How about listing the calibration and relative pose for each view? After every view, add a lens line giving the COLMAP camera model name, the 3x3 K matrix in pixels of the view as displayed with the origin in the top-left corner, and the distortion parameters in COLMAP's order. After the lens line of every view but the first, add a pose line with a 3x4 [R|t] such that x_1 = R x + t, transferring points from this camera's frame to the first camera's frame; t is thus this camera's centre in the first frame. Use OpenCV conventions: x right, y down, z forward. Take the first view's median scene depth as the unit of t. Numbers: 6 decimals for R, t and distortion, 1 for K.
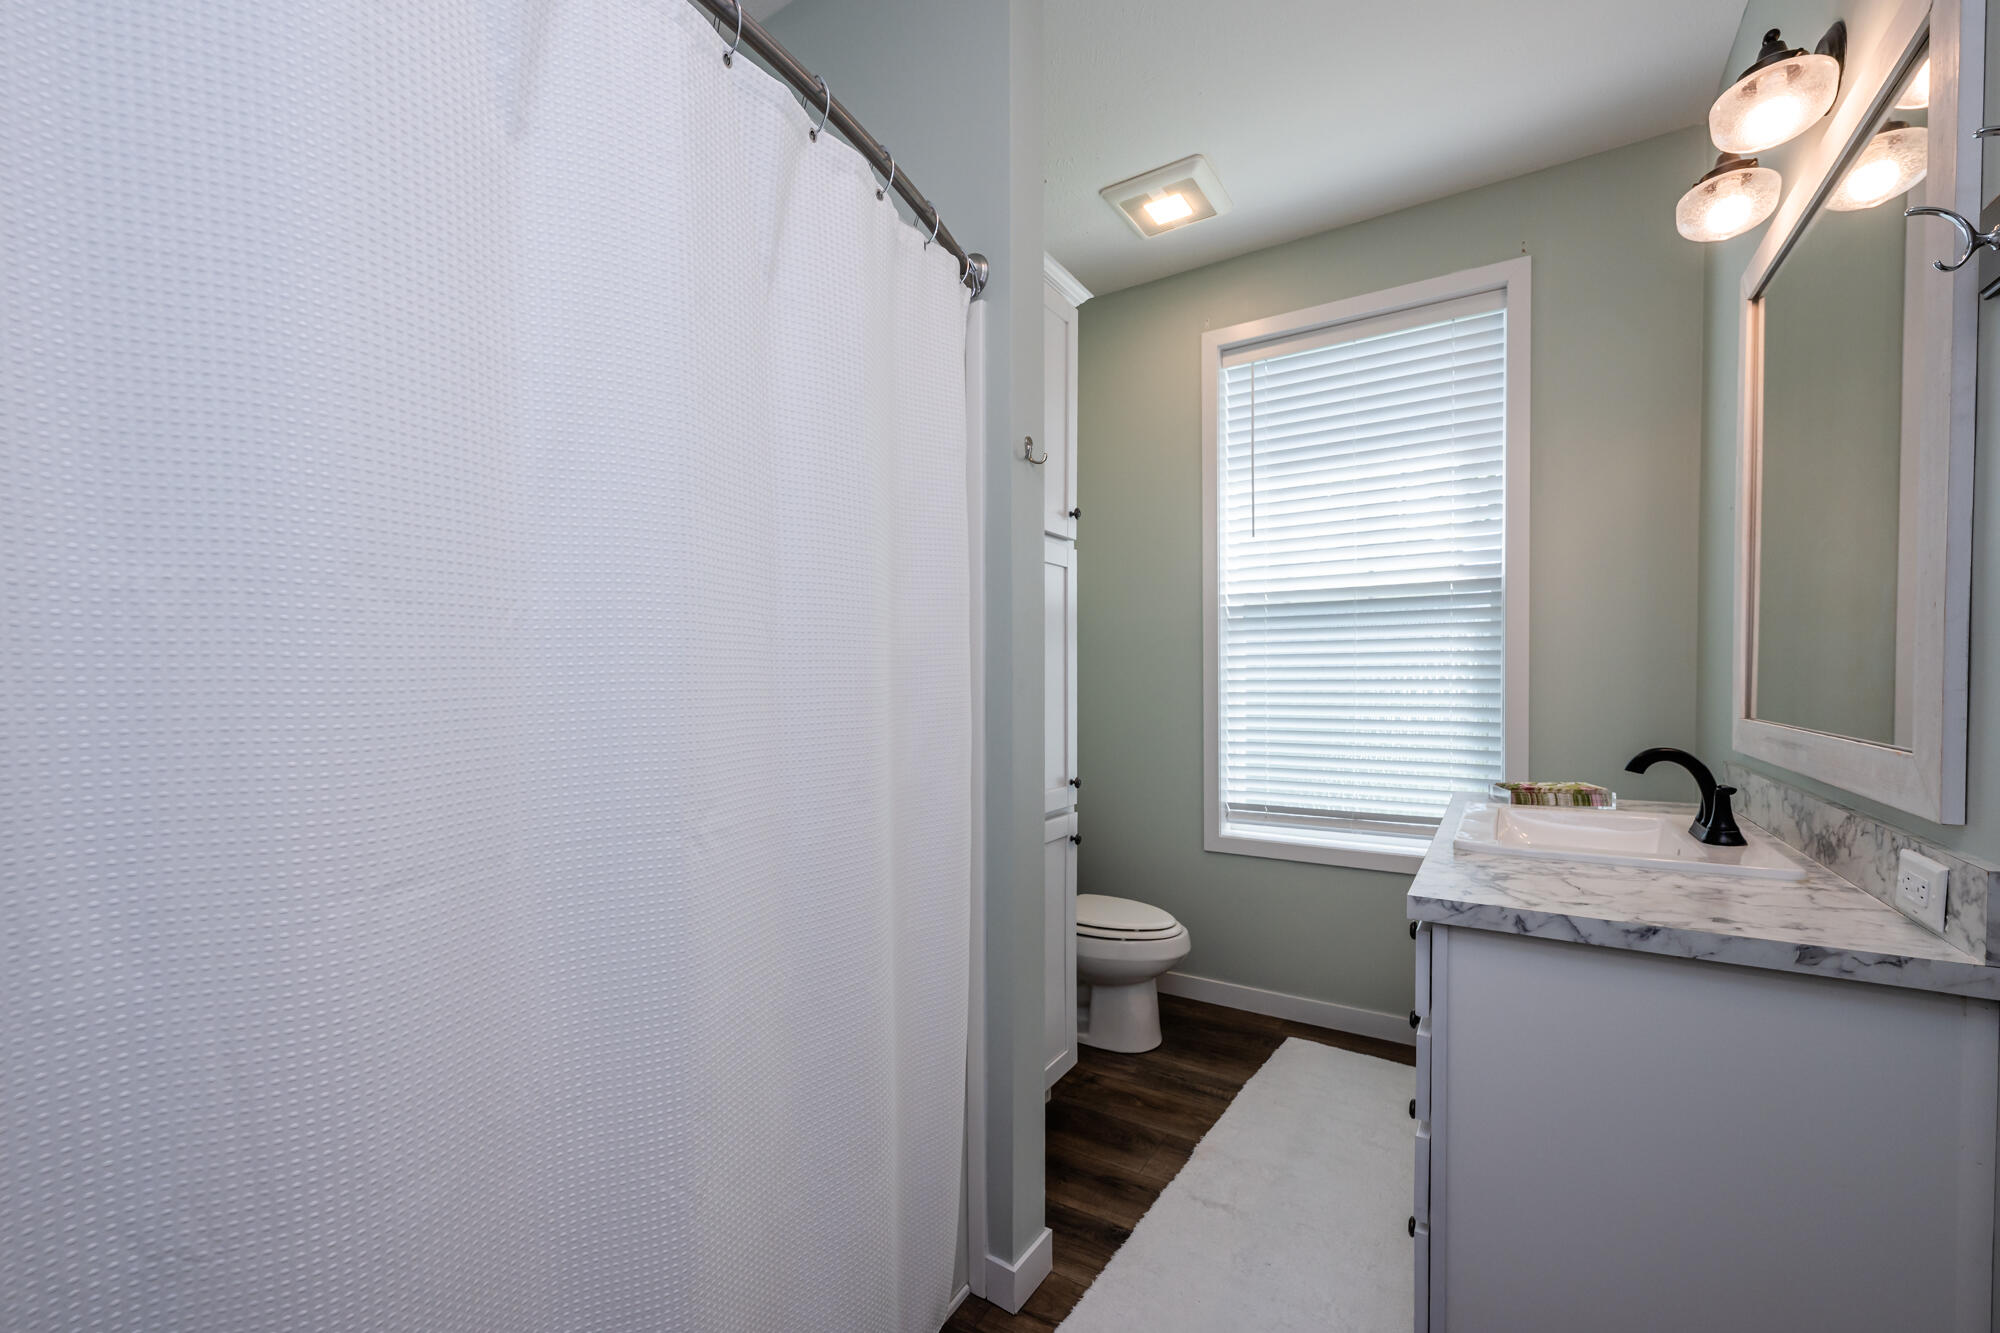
lens RADIAL K [[804.7, 0, 997.7], [0, 804.7, 679.4], [0, 0, 1]] dist [0.000052, 0.001204]
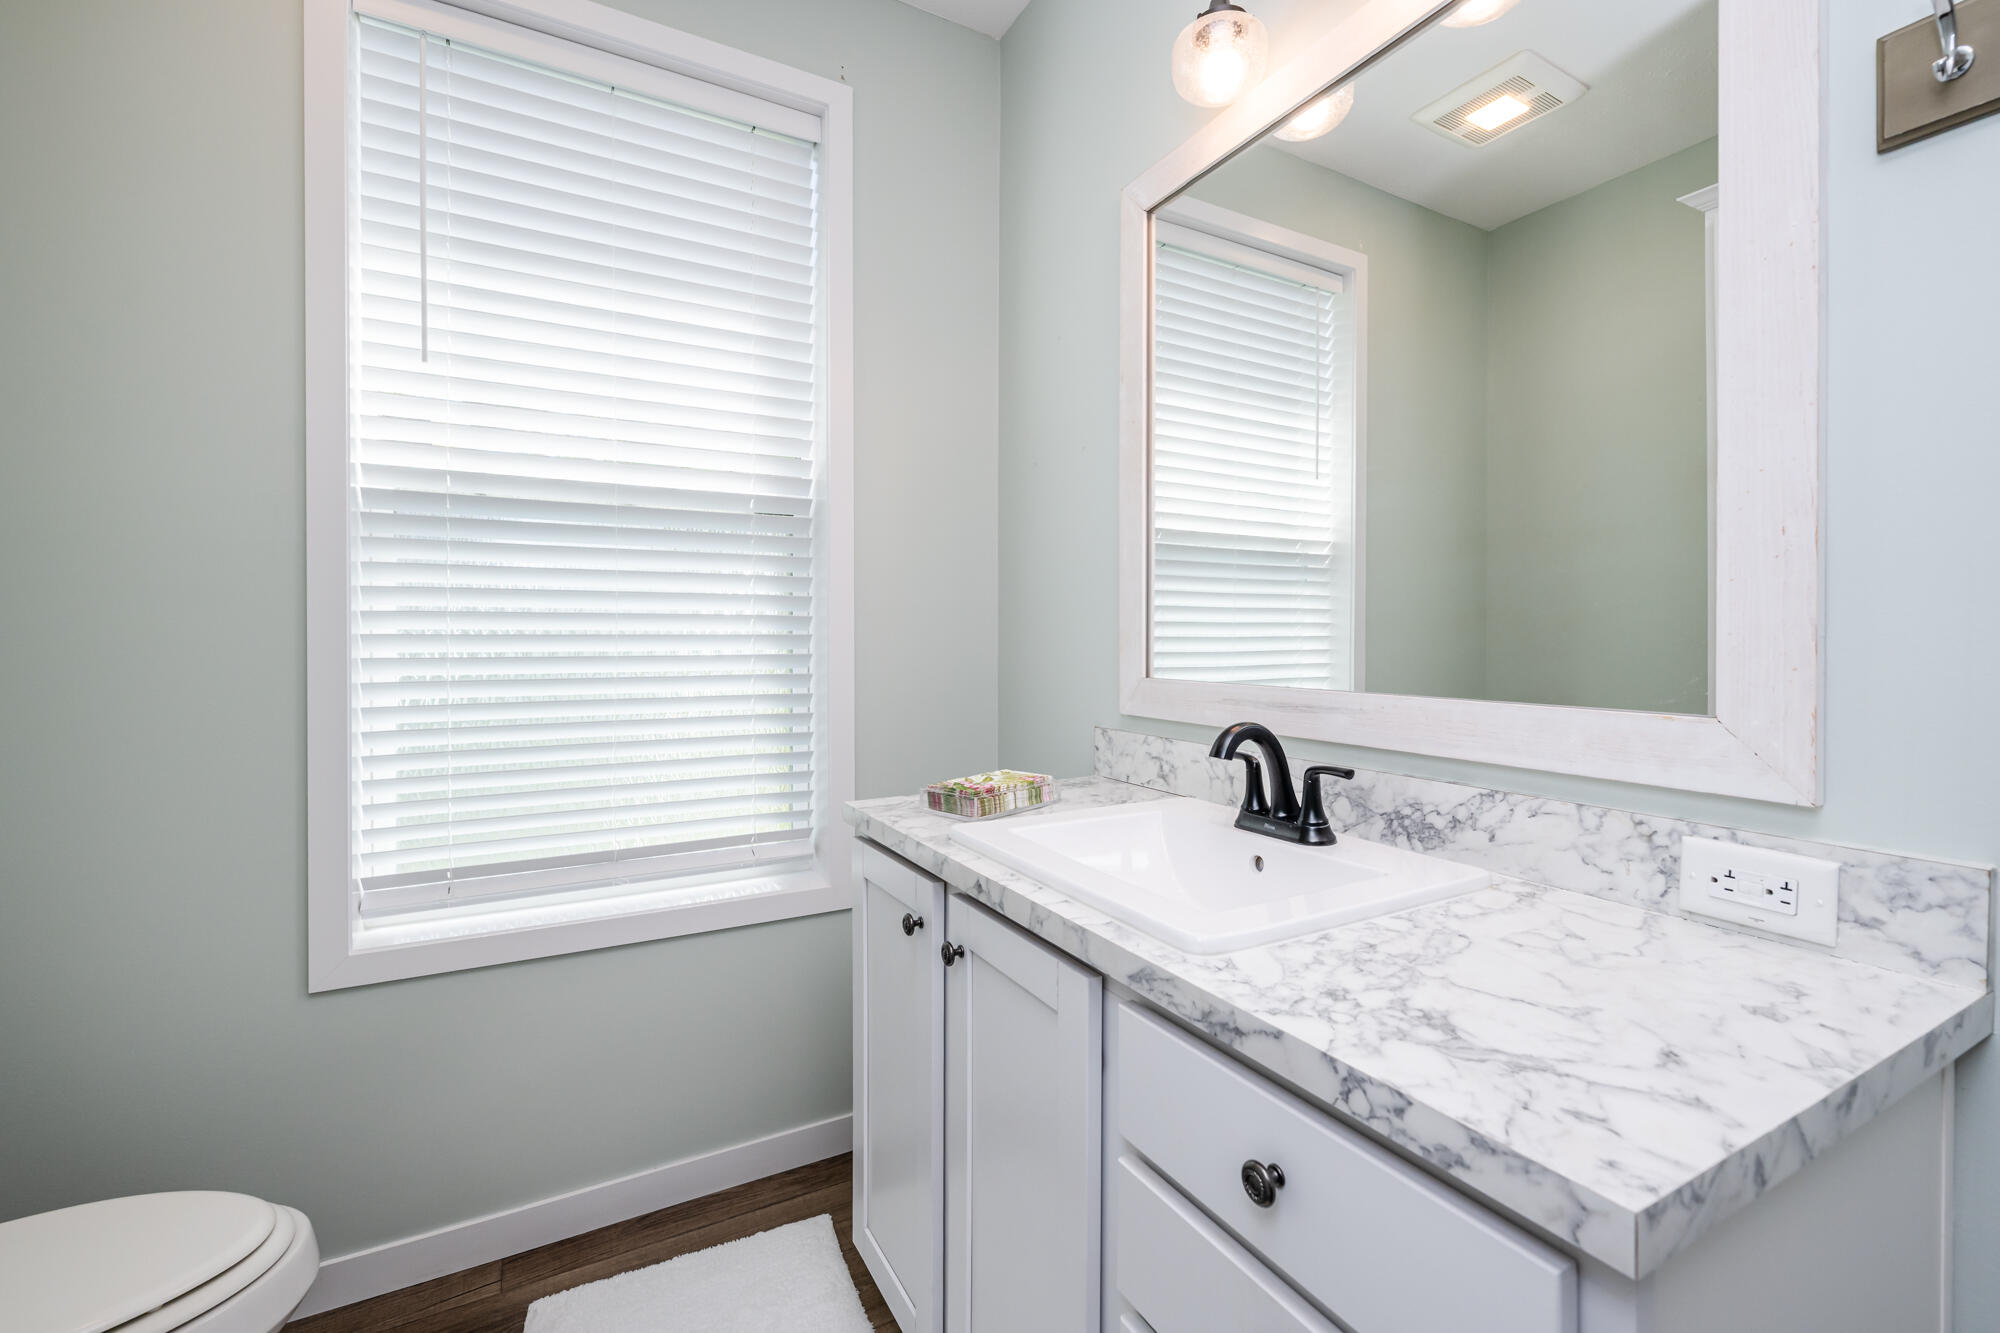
lens RADIAL K [[844.5, 0, 950.5], [0, 844.5, 632.6], [0, 0, 1]] dist [-0.003906, 0.000261]
pose [[0.493595, 0.011482, 0.869616, 0.010074], [-0.001670, 0.999924, -0.012254, 0.005824], [-0.869690, 0.004596, 0.493576, 0.433019]]
